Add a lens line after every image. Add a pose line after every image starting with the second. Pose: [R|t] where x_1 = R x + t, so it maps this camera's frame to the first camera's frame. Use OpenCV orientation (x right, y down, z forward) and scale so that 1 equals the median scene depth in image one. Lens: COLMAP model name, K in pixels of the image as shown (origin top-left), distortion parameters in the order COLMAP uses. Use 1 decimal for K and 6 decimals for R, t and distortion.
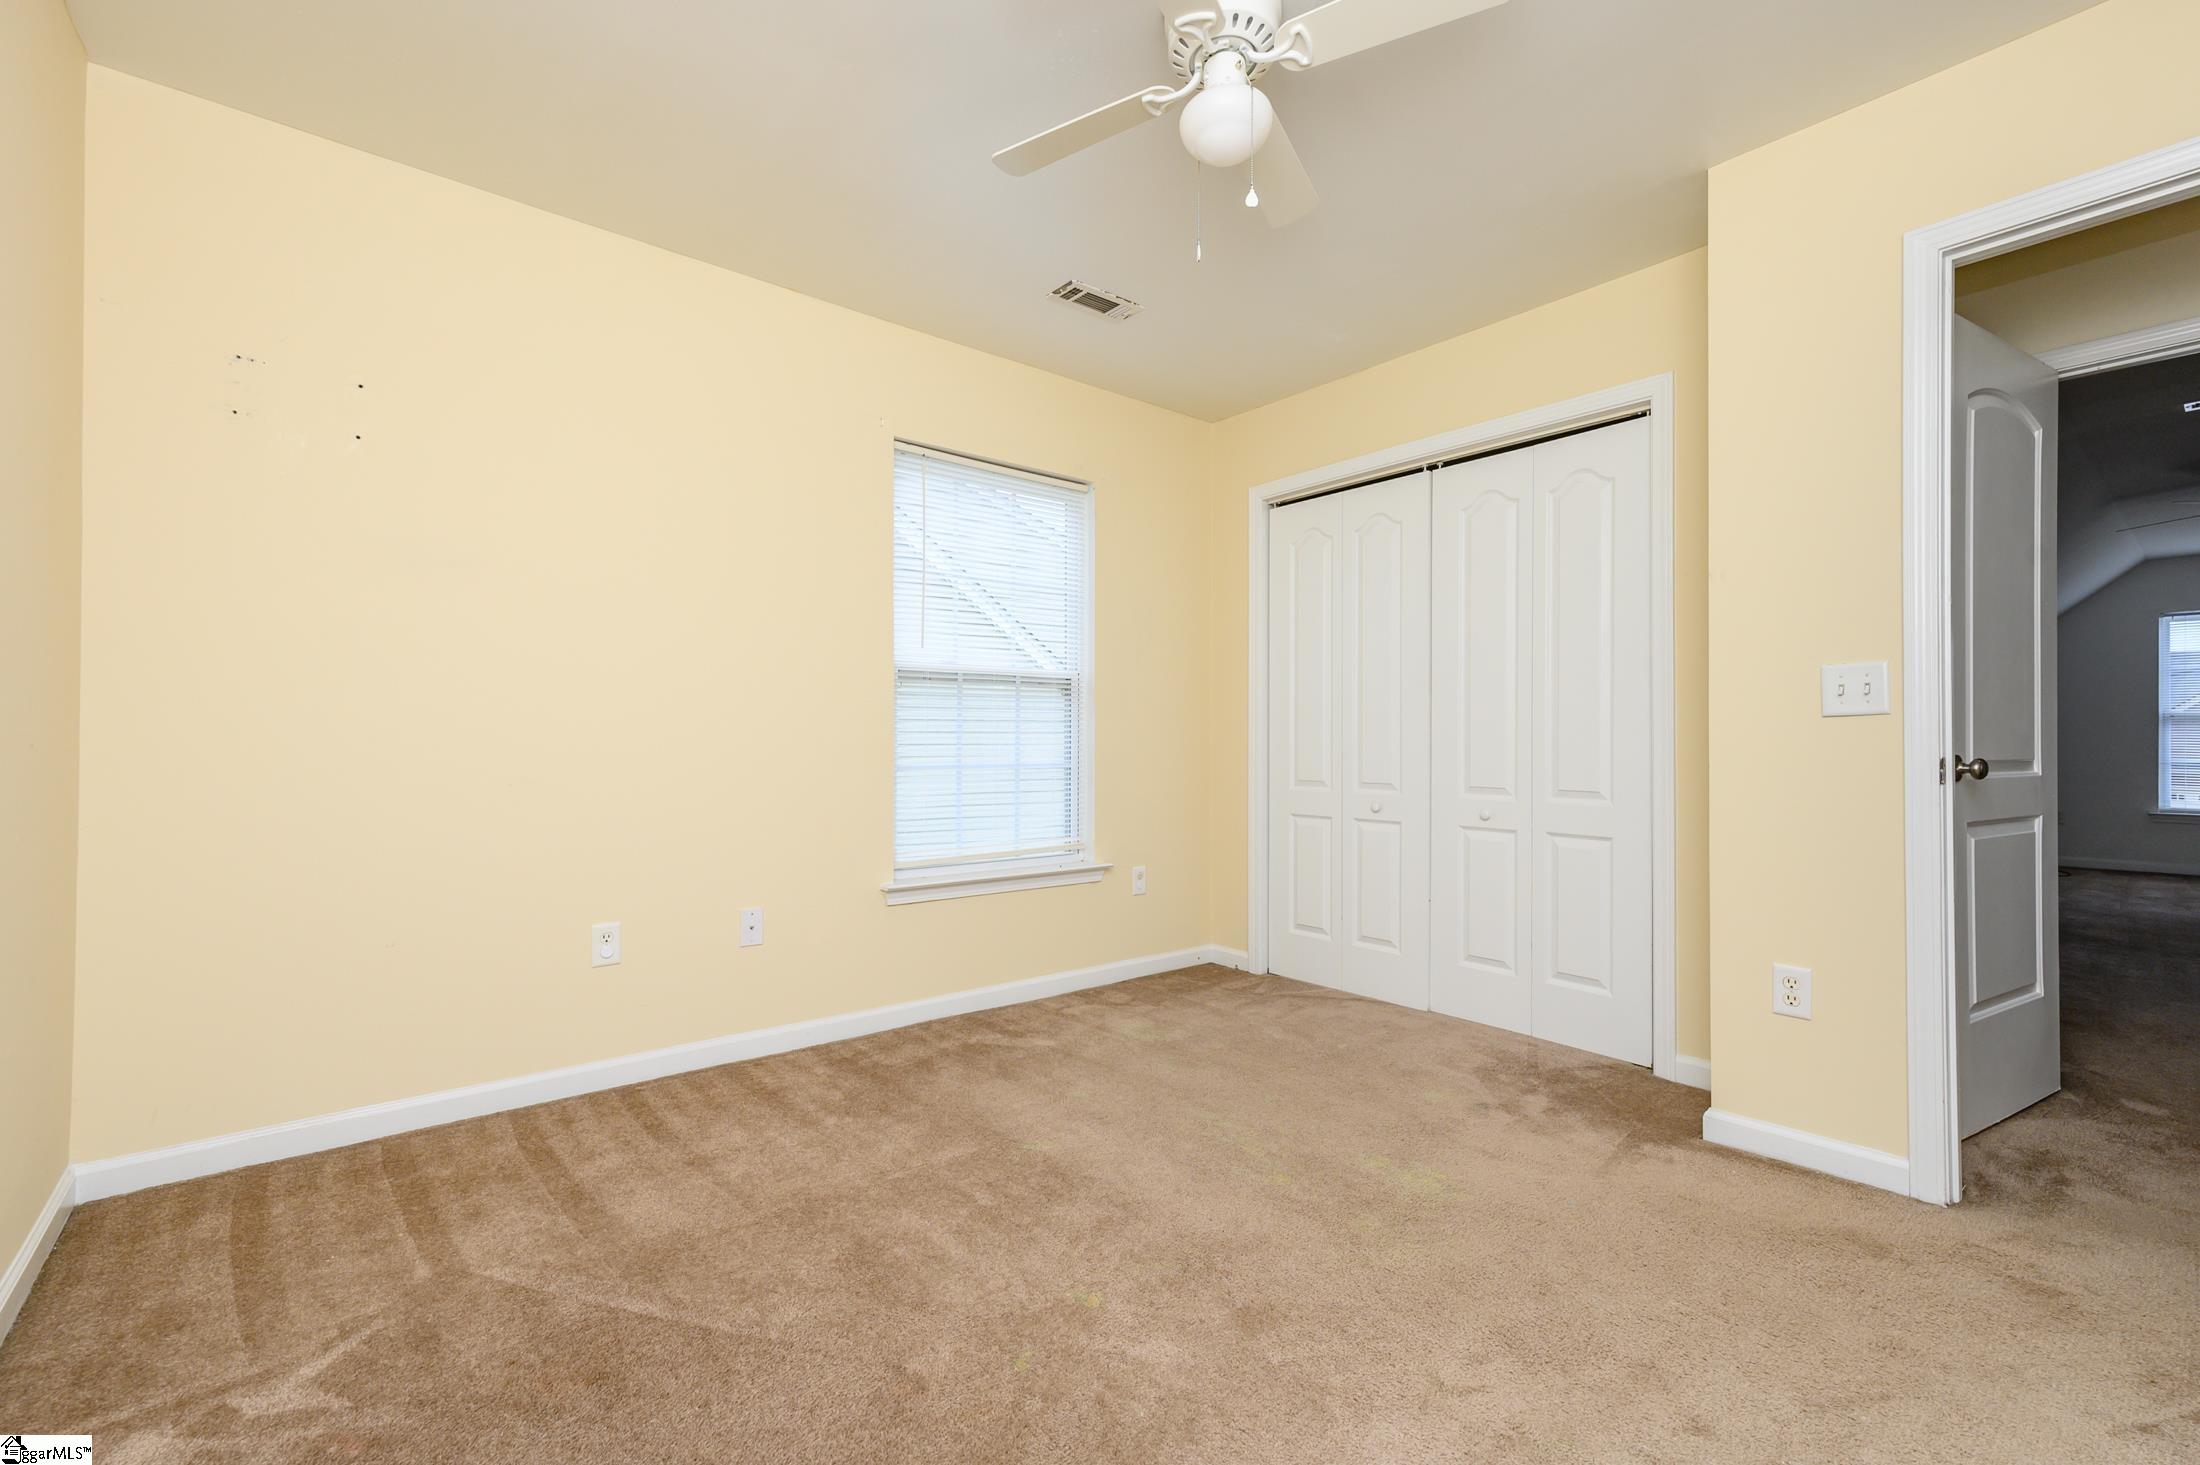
lens RADIAL K [[948.5, 0, 1100.6], [0, 948.5, 737.3], [0, 0, 1]] dist [0.018811, 0.000243]
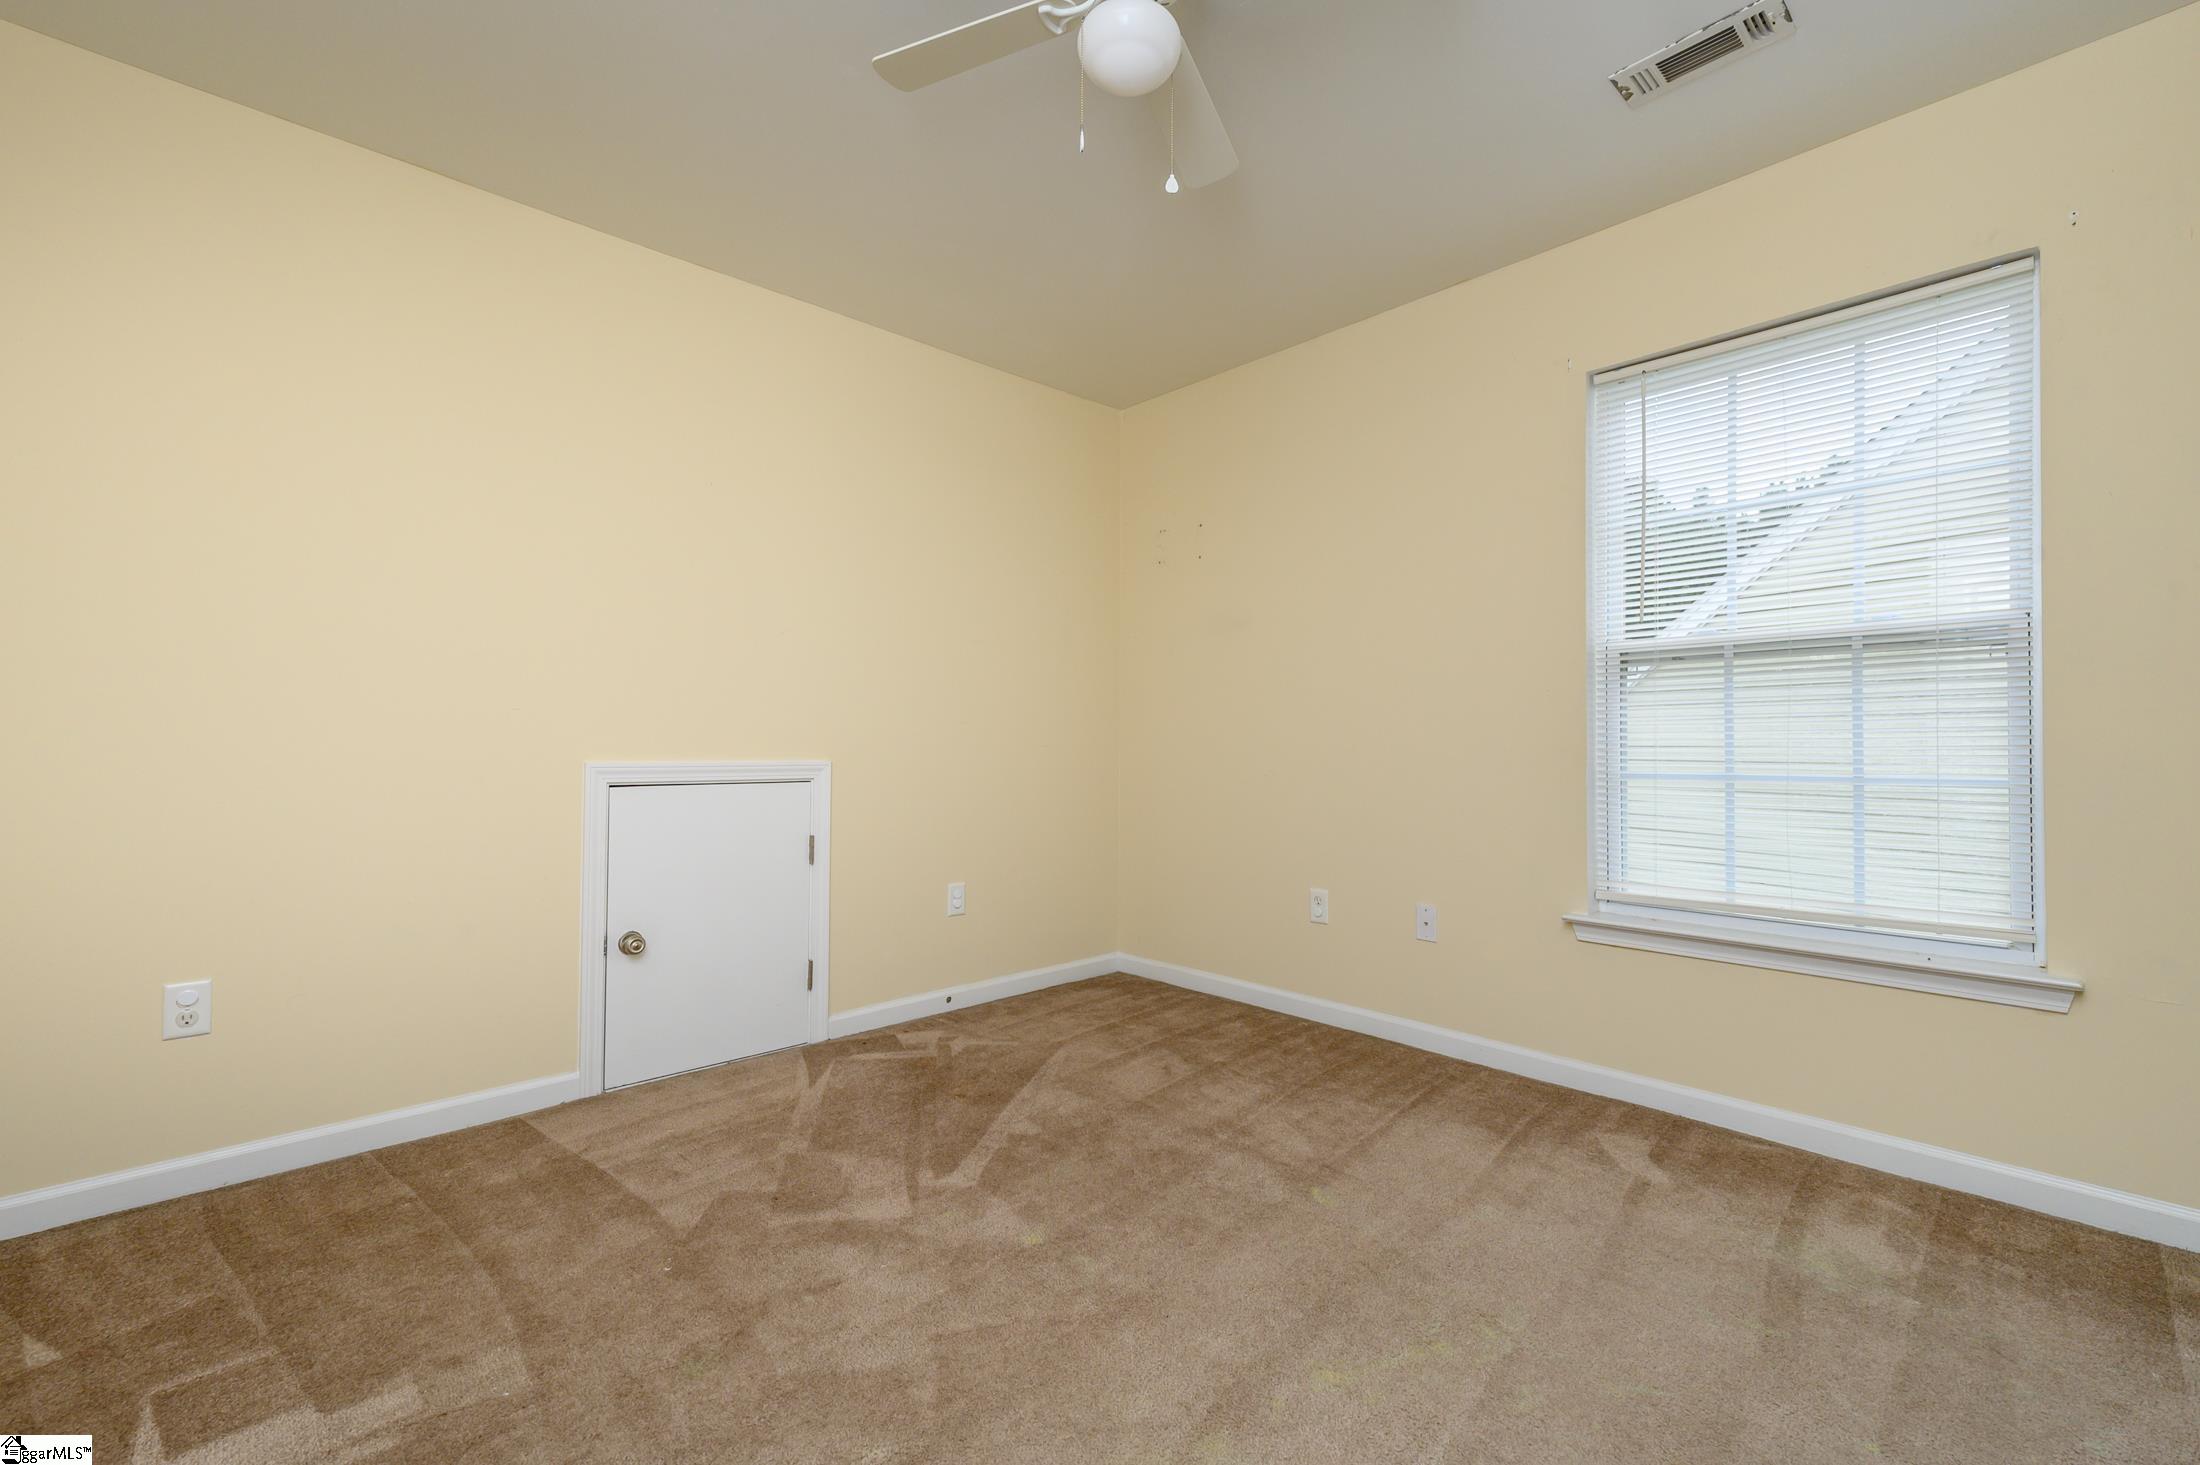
lens RADIAL K [[948.5, 0, 1100.0], [0, 948.5, 731.2], [0, 0, 1]] dist [0.018811, 0.000243]
pose [[0.047321, -0.025800, -0.998546, 0.576820], [-0.001962, 0.999662, -0.025922, 0.017450], [0.998878, 0.003185, 0.047255, 0.533591]]
